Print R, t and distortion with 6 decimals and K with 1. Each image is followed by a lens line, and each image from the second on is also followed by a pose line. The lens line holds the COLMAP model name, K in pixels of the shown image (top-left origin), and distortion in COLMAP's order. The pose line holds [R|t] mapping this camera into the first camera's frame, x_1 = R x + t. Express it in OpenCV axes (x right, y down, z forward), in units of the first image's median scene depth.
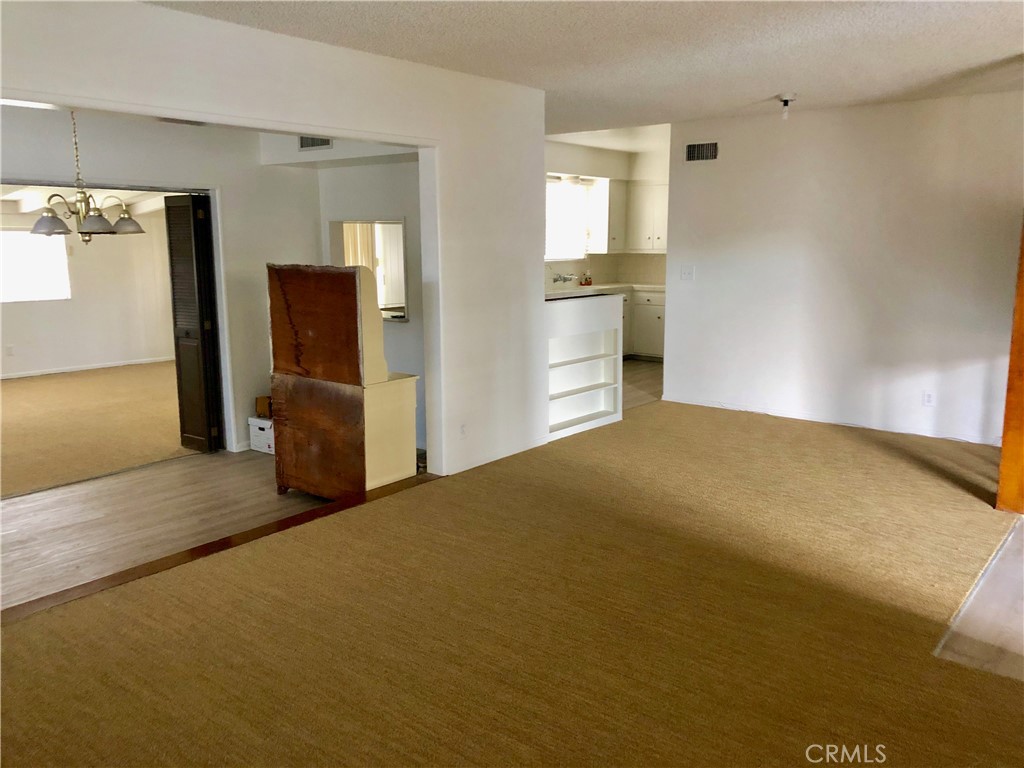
lens RADIAL K [[815.0, 0, 509.8], [0, 815.0, 382.0], [0, 0, 1]] dist [0.007723, 0.152855]
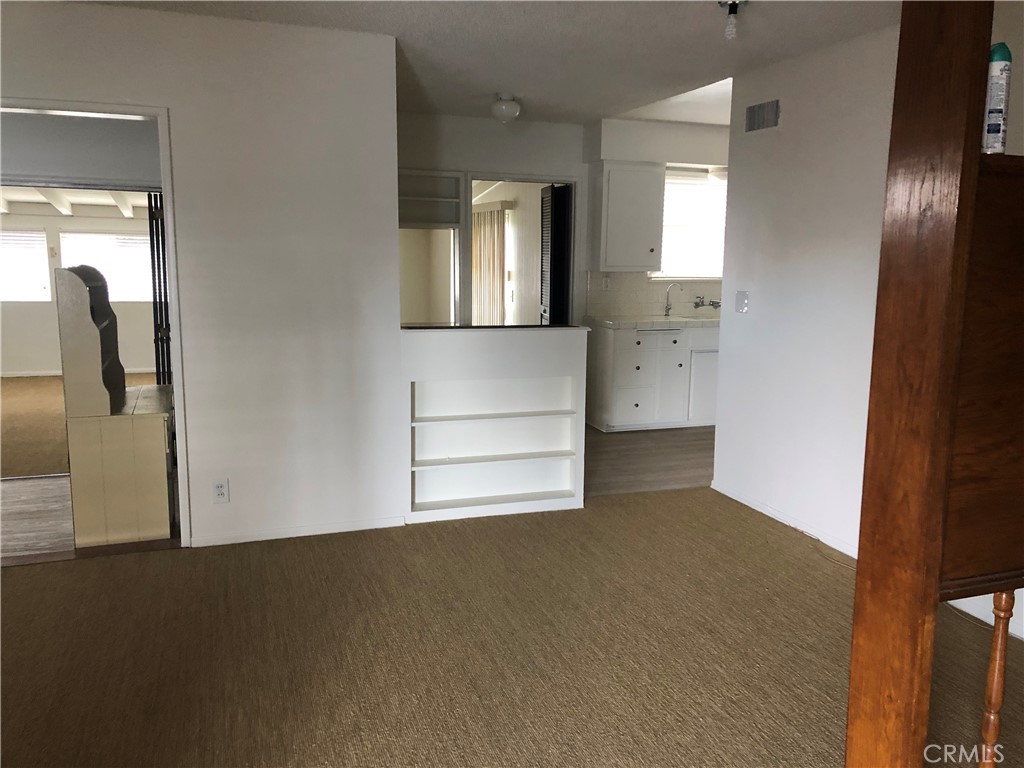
lens RADIAL K [[824.5, 0, 512.0], [0, 824.5, 384.0], [0, 0, 1]] dist [0.021537, 0.004811]
pose [[0.870057, 0.093701, -0.483964, 0.416837], [-0.103420, 0.994616, 0.006644, -0.056263], [0.481981, 0.044270, 0.875062, 0.355588]]
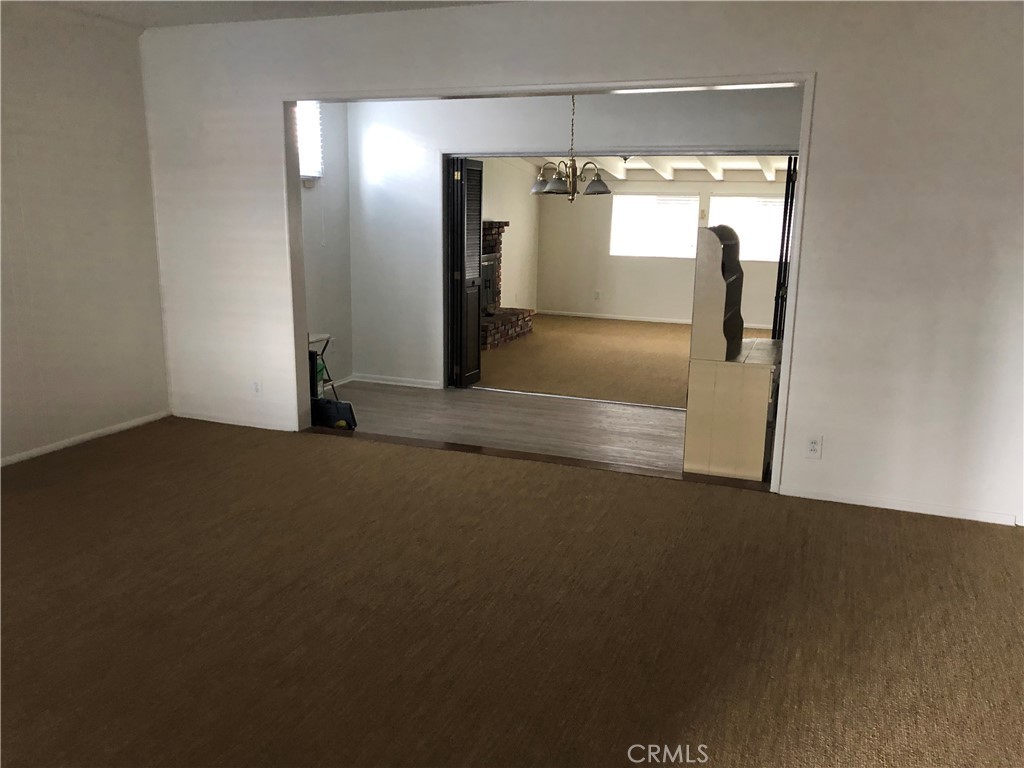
lens RADIAL K [[824.5, 0, 512.0], [0, 824.5, 384.0], [0, 0, 1]] dist [0.021537, 0.004811]
pose [[0.324991, 0.210369, -0.922023, 0.437089], [-0.183035, 0.970503, 0.156915, -0.054715], [0.927836, 0.117766, 0.353910, 0.348290]]
